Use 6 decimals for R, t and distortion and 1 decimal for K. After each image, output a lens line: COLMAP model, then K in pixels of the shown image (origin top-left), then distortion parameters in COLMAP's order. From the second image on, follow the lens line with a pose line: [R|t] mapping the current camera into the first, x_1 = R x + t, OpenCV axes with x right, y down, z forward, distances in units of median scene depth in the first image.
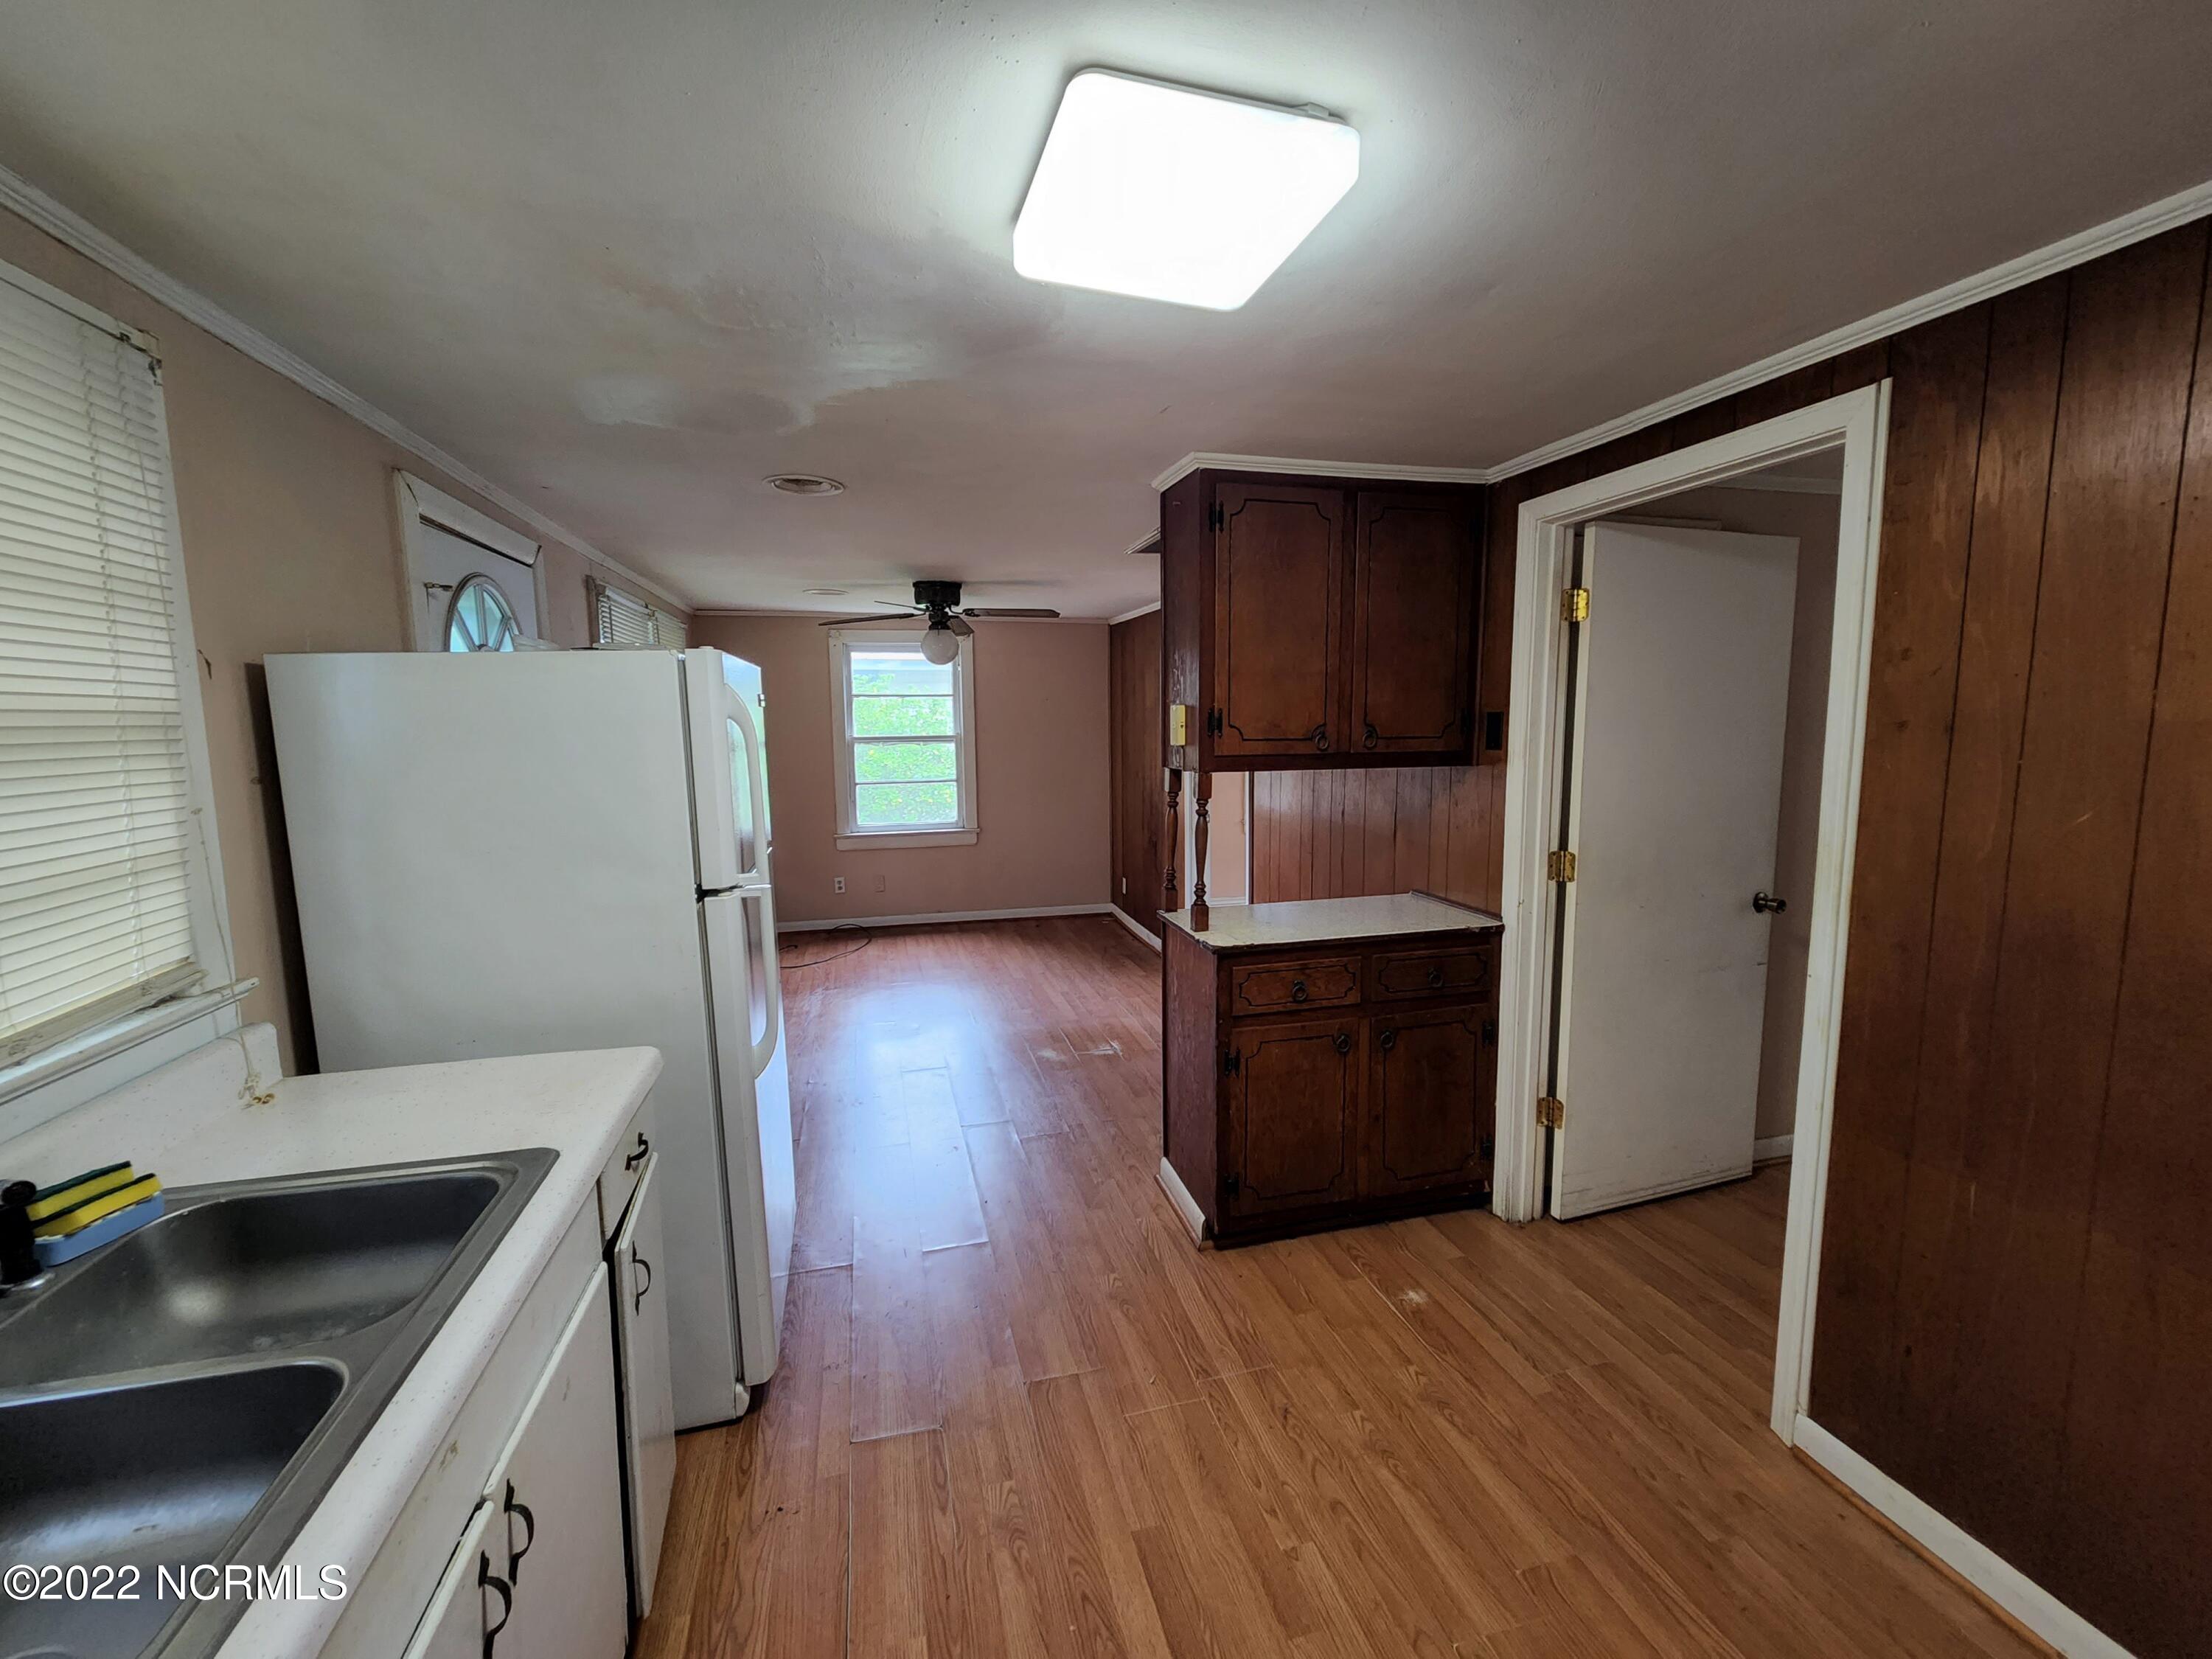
lens RADIAL K [[907.4, 0, 1104.3], [0, 907.4, 821.9], [0, 0, 1]] dist [0.003966, 0.000042]
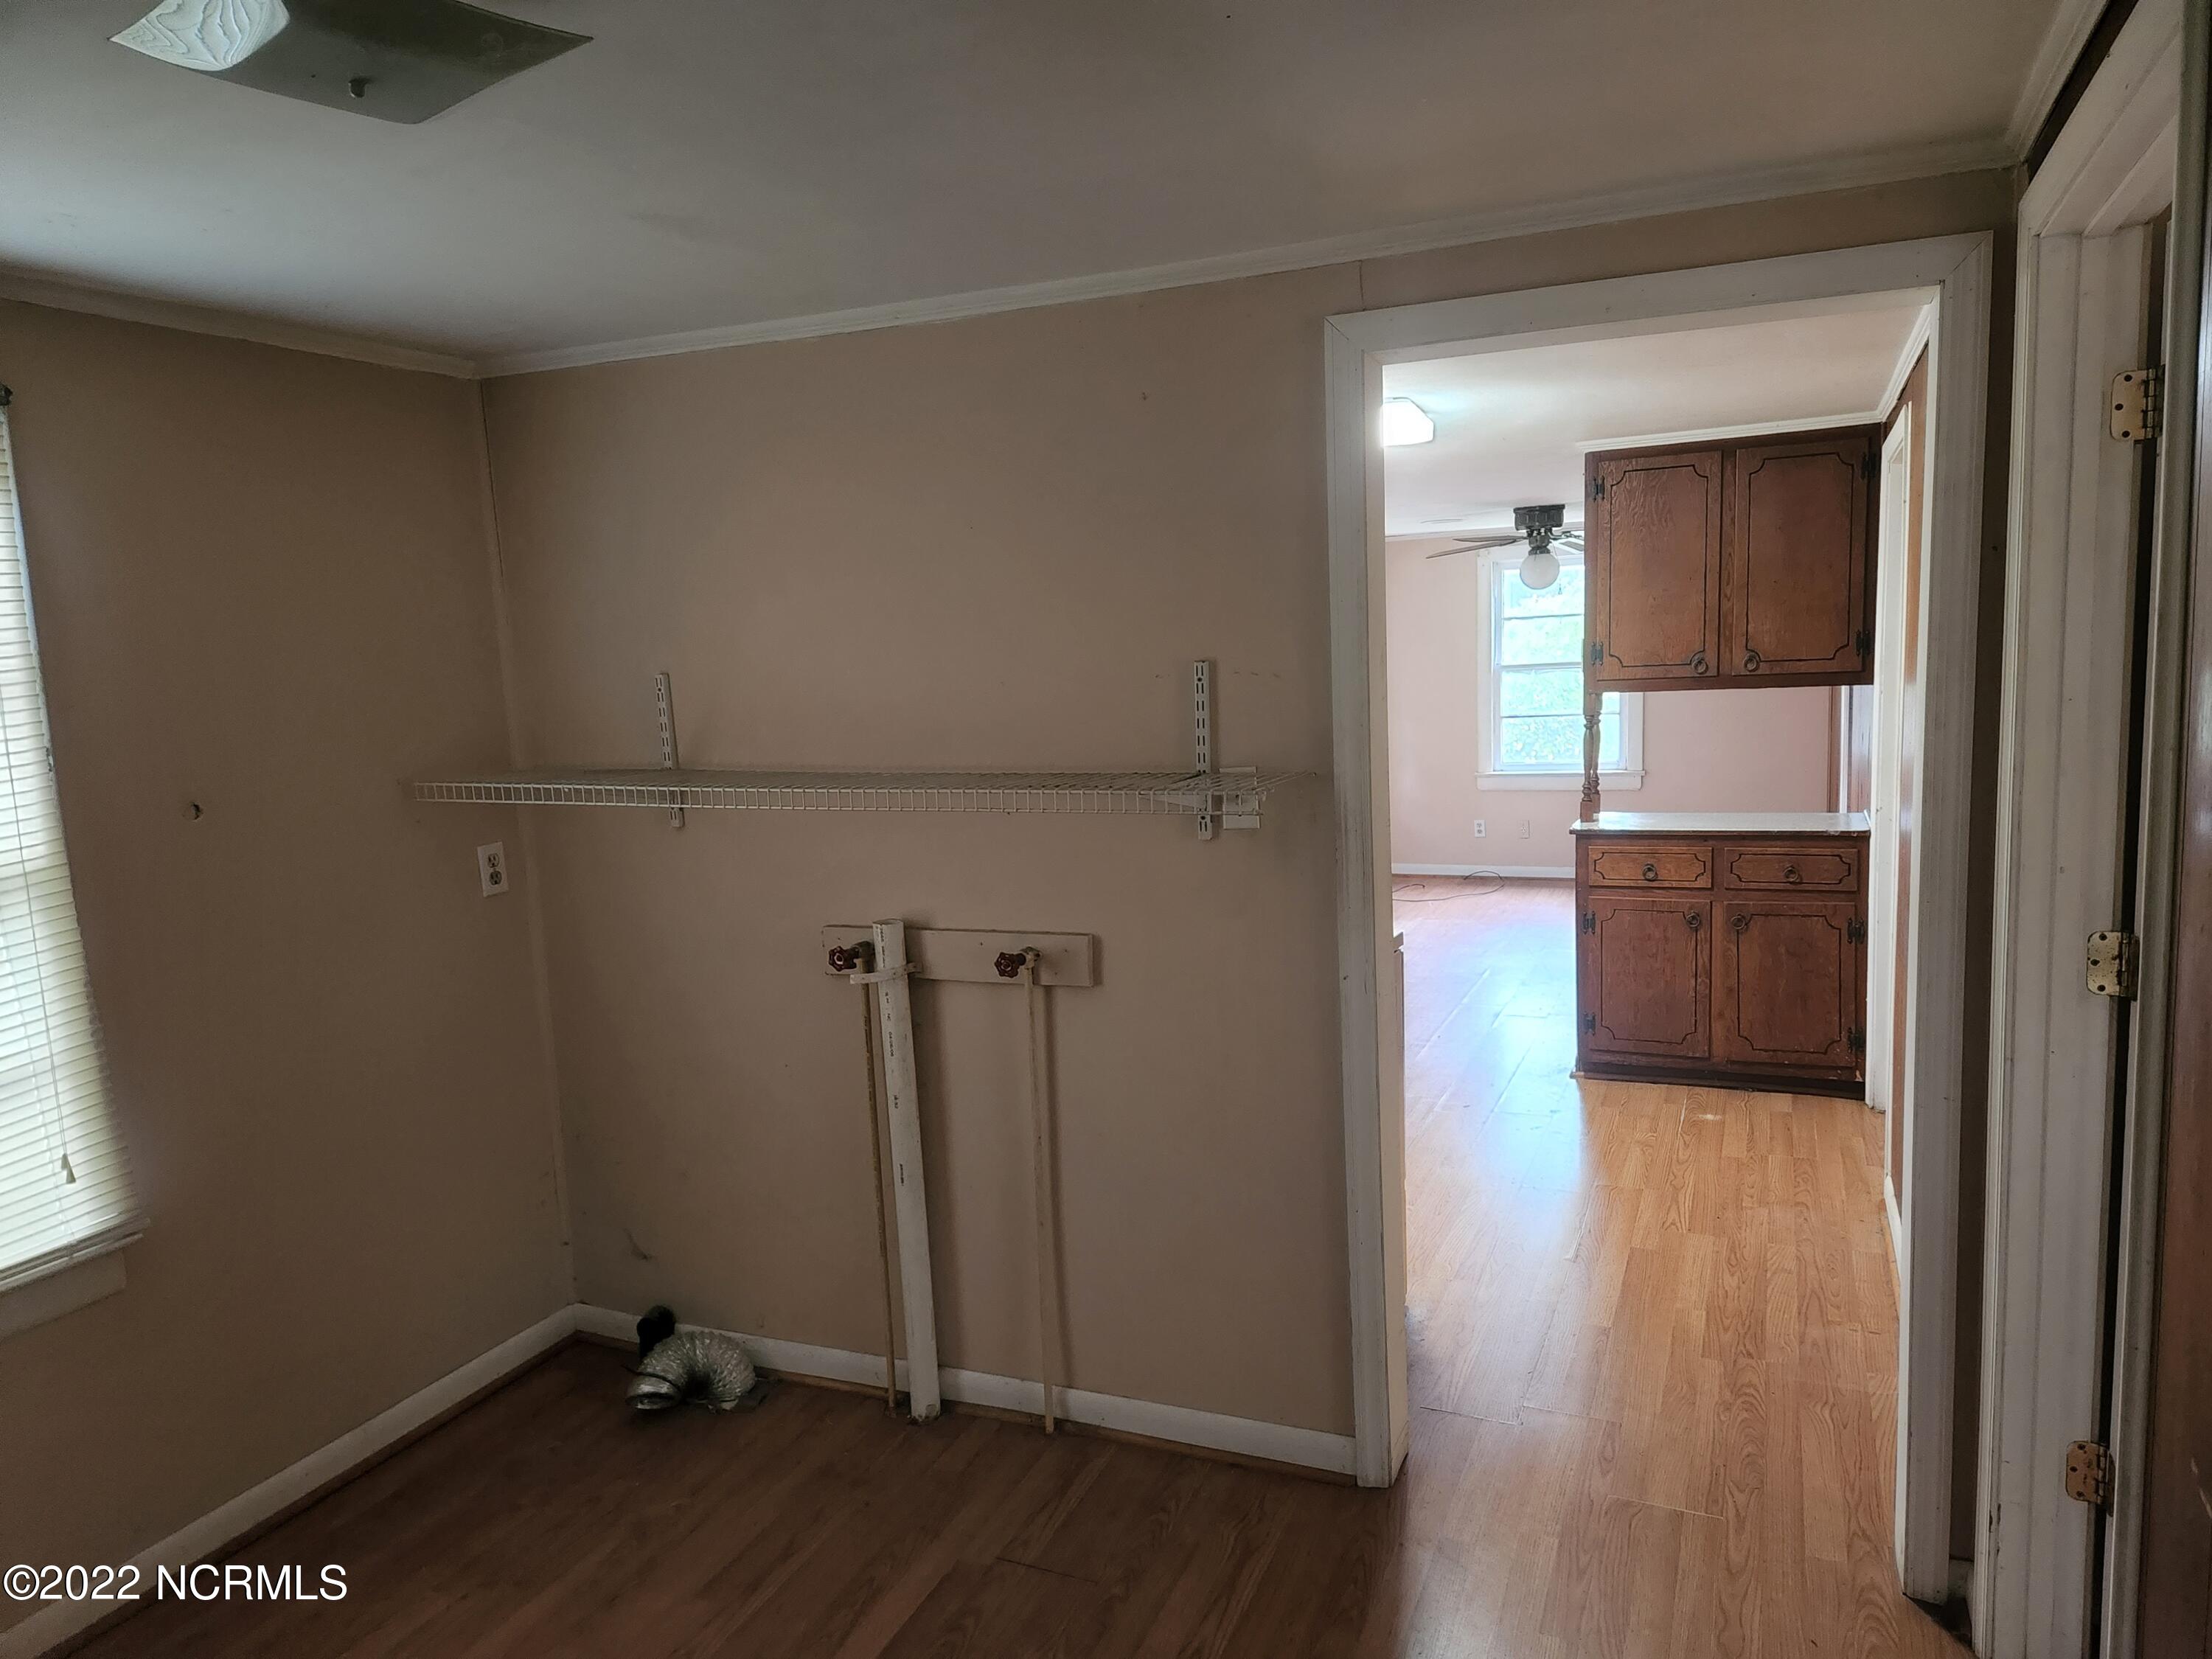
lens RADIAL K [[1481.9, 0, 1107.6], [0, 1481.9, 834.8], [0, 0, 1]] dist [0.001913, 0.000519]
pose [[0.779964, 0.048083, -0.623974, 0.848506], [-0.032604, 0.998812, 0.036213, 0.084649], [0.624974, -0.007901, 0.780605, -0.971598]]
